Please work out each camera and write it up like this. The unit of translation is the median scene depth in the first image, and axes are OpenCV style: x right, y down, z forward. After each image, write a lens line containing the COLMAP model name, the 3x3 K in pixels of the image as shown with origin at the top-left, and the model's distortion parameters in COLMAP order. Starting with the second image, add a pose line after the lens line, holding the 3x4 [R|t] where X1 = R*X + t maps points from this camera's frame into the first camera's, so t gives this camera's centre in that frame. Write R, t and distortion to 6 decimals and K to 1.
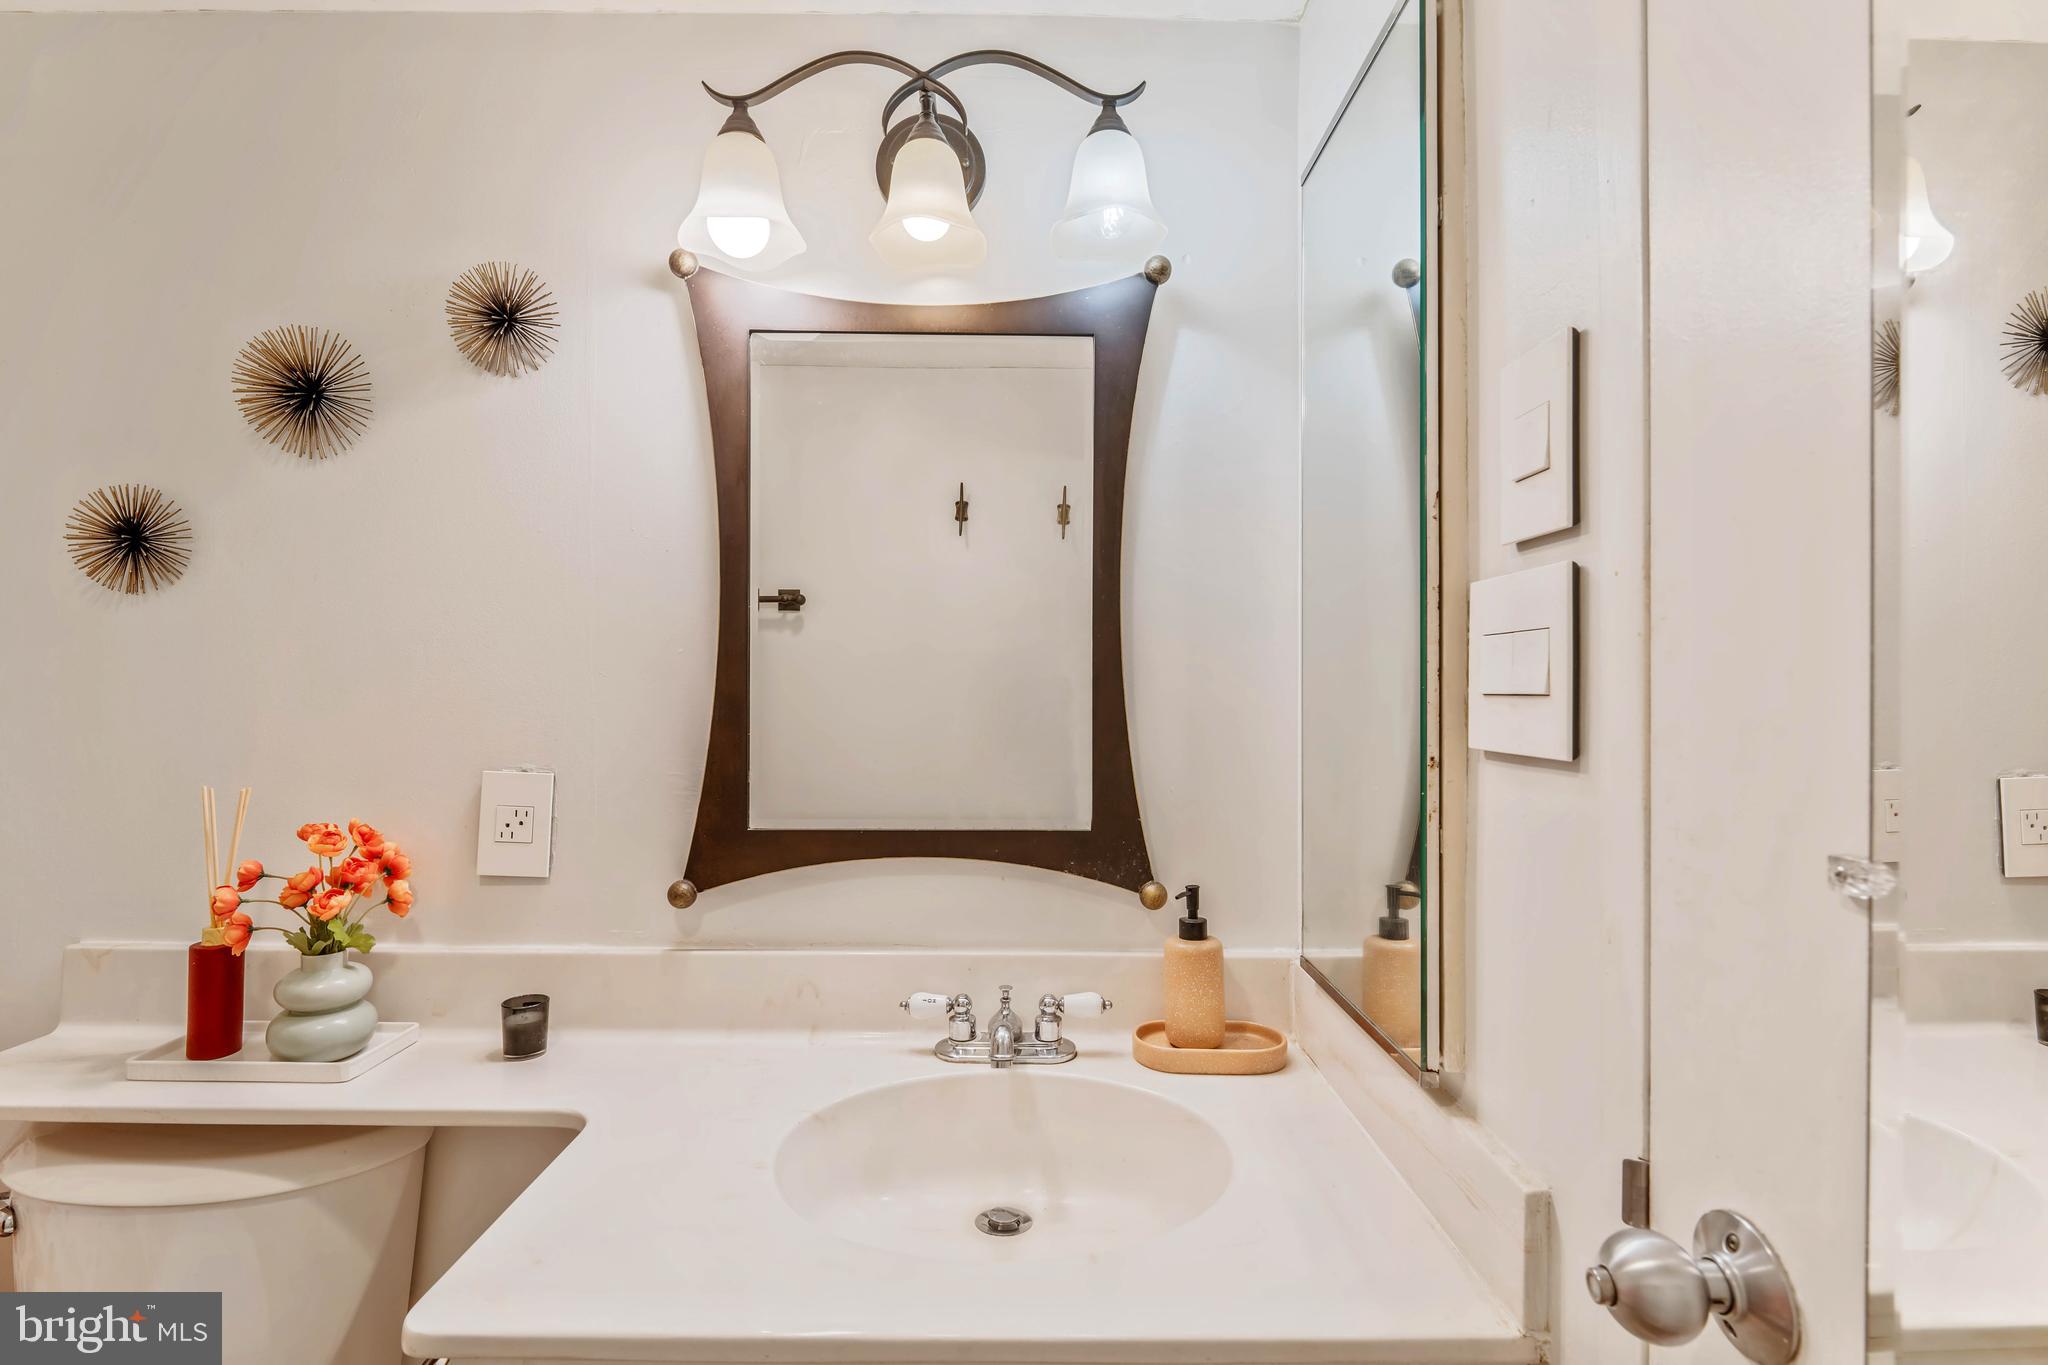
lens RADIAL K [[948.7, 0, 1030.9], [0, 948.7, 683.4], [0, 0, 1]] dist [-0.003367, -0.003336]
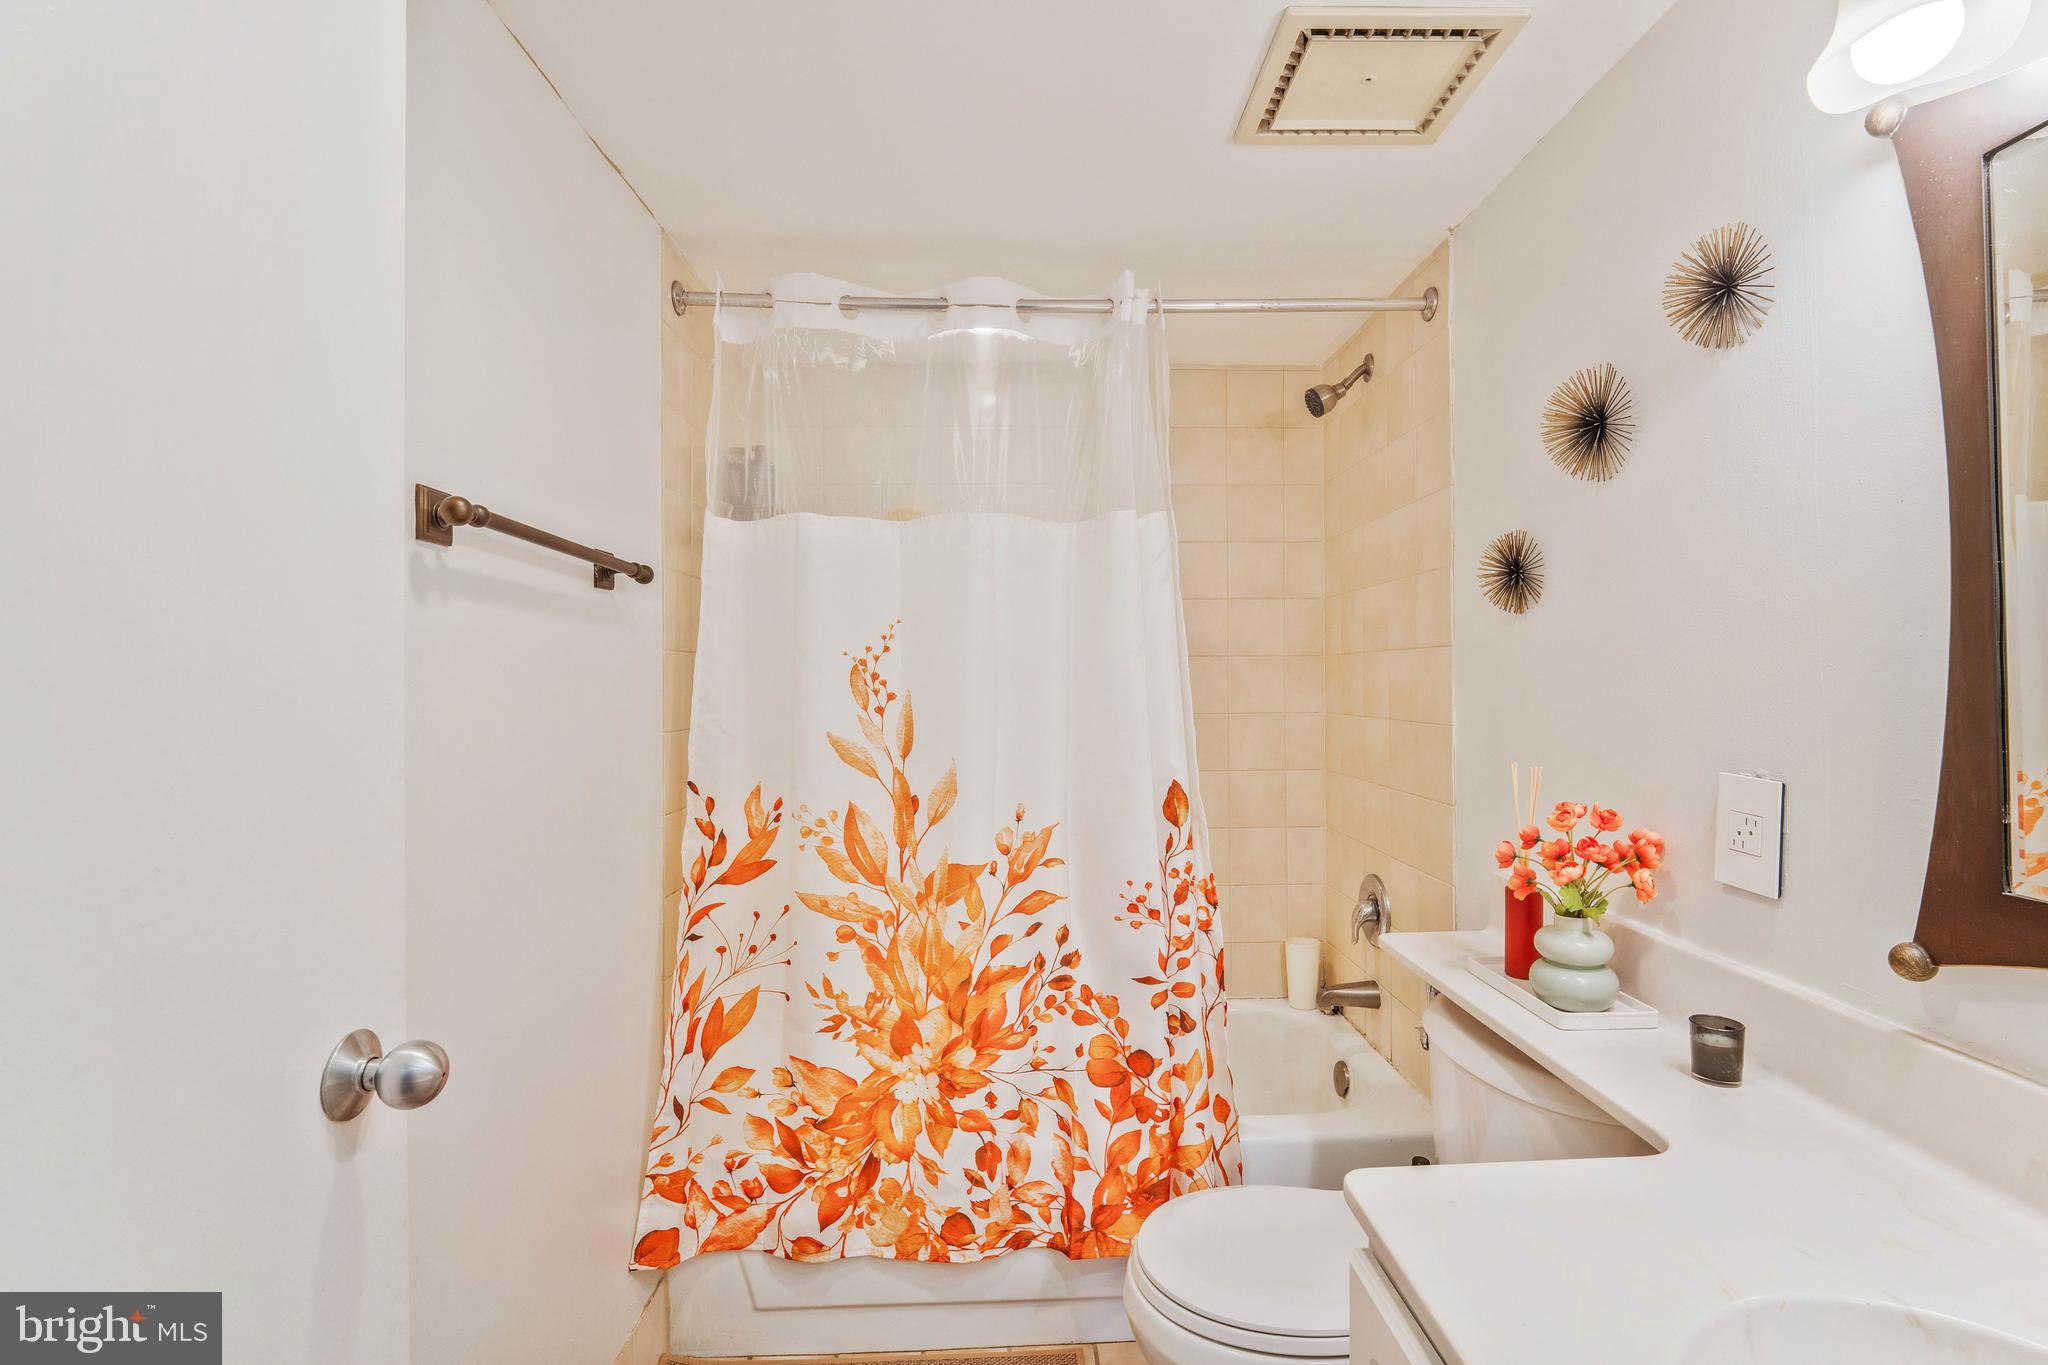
lens RADIAL K [[948.7, 0, 1031.4], [0, 948.7, 680.6], [0, 0, 1]] dist [-0.003367, -0.003336]
pose [[0.012177, -0.006432, -0.999905, 0.362722], [0.011166, 0.999918, -0.006296, -0.000441], [0.999864, -0.011088, 0.012247, 0.305477]]
